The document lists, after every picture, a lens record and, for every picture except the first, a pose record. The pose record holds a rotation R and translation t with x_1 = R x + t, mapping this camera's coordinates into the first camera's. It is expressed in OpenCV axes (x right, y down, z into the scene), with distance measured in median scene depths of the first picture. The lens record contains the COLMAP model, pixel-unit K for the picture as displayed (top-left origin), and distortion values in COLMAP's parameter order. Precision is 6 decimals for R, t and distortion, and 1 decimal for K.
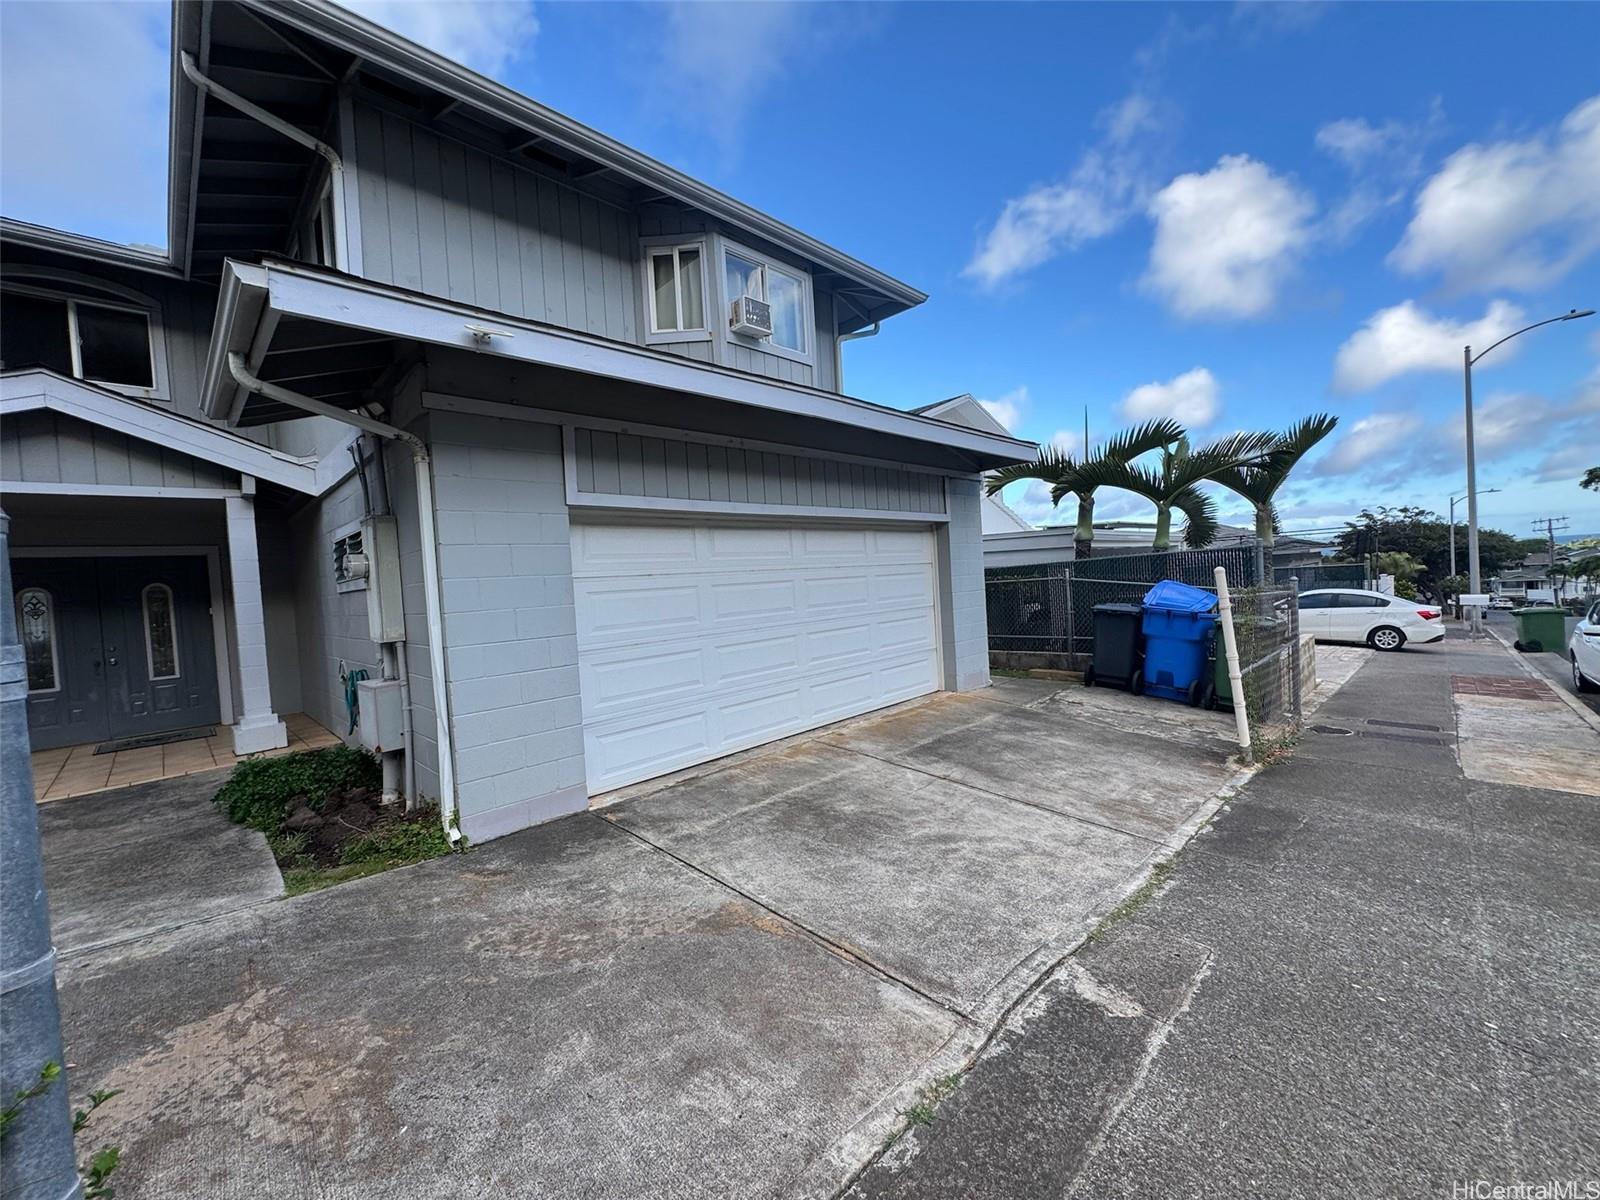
lens RADIAL K [[637.3, 0, 800.0], [0, 637.3, 600.0], [0, 0, 1]] dist [0.001056, 0.000083]
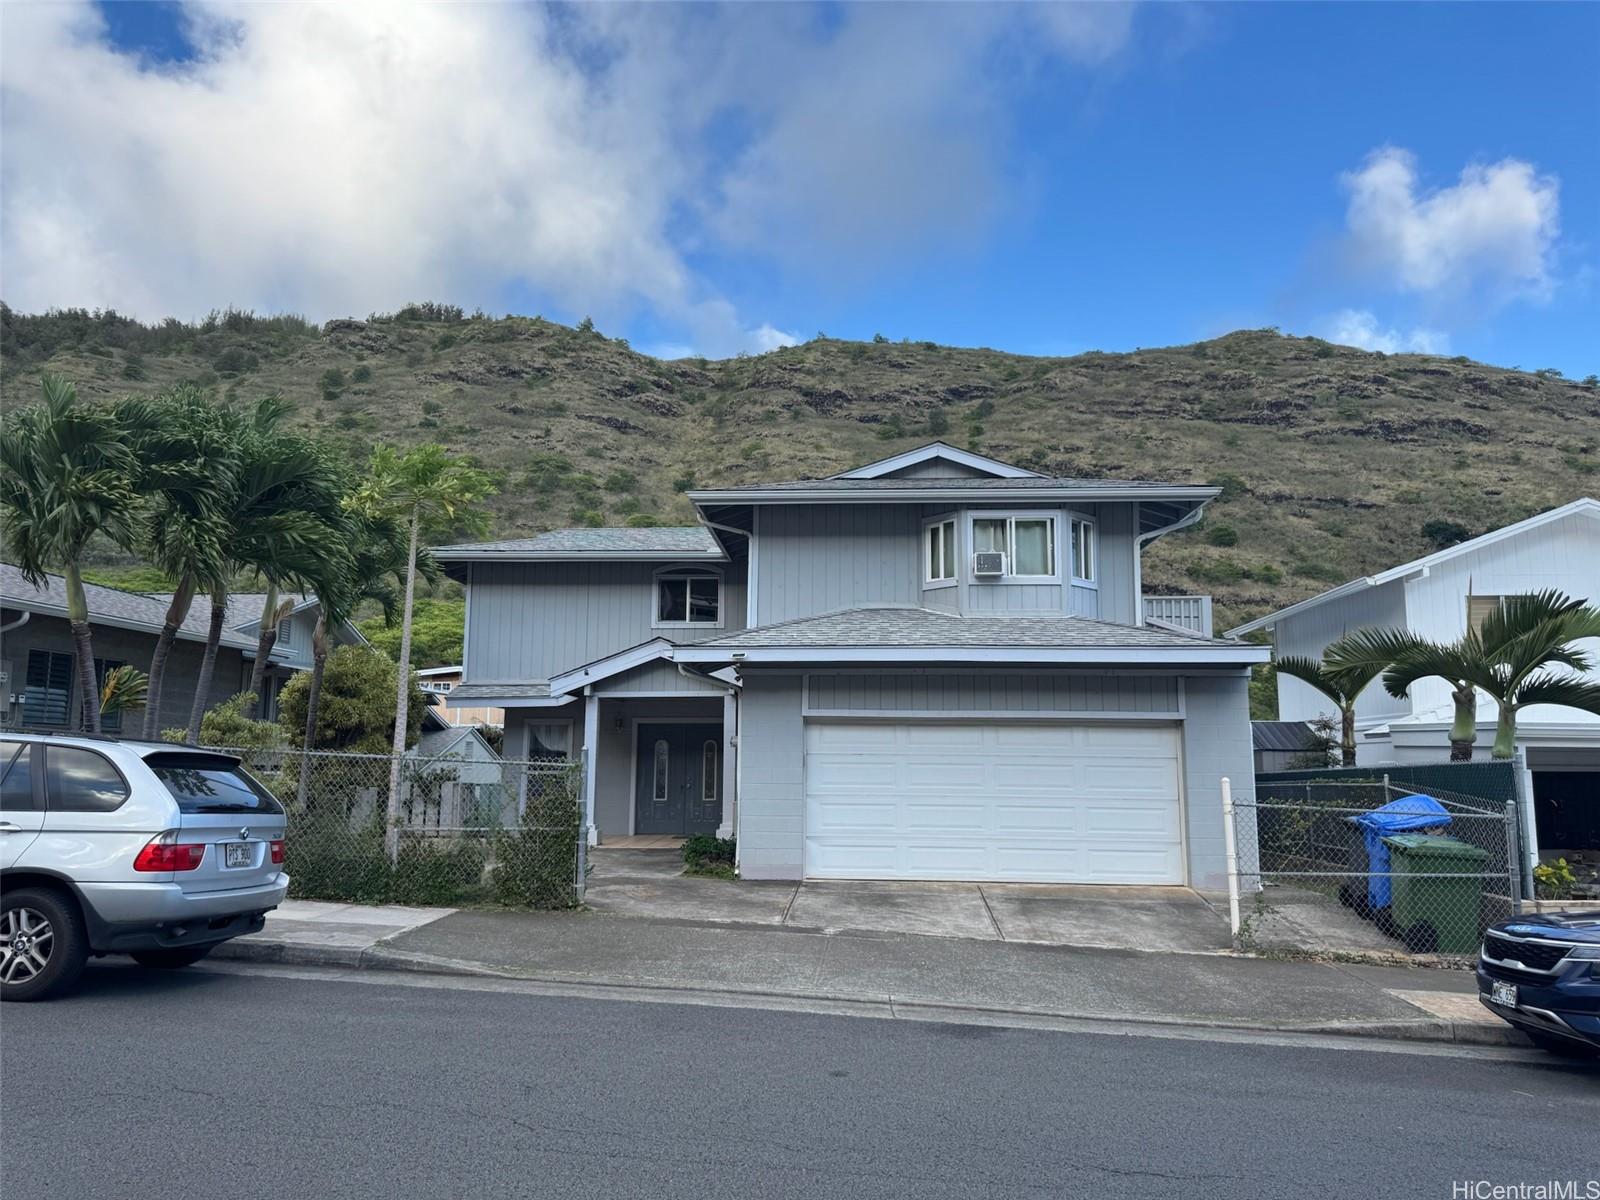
lens RADIAL K [[1203.4, 0, 800.0], [0, 1203.4, 600.0], [0, 0, 1]] dist [0.050843, -0.000159]
pose [[0.660392, -0.035530, -0.750080, 1.711735], [-0.071821, 0.991312, -0.110190, -0.068448], [0.747479, 0.126640, 0.652103, -1.027649]]
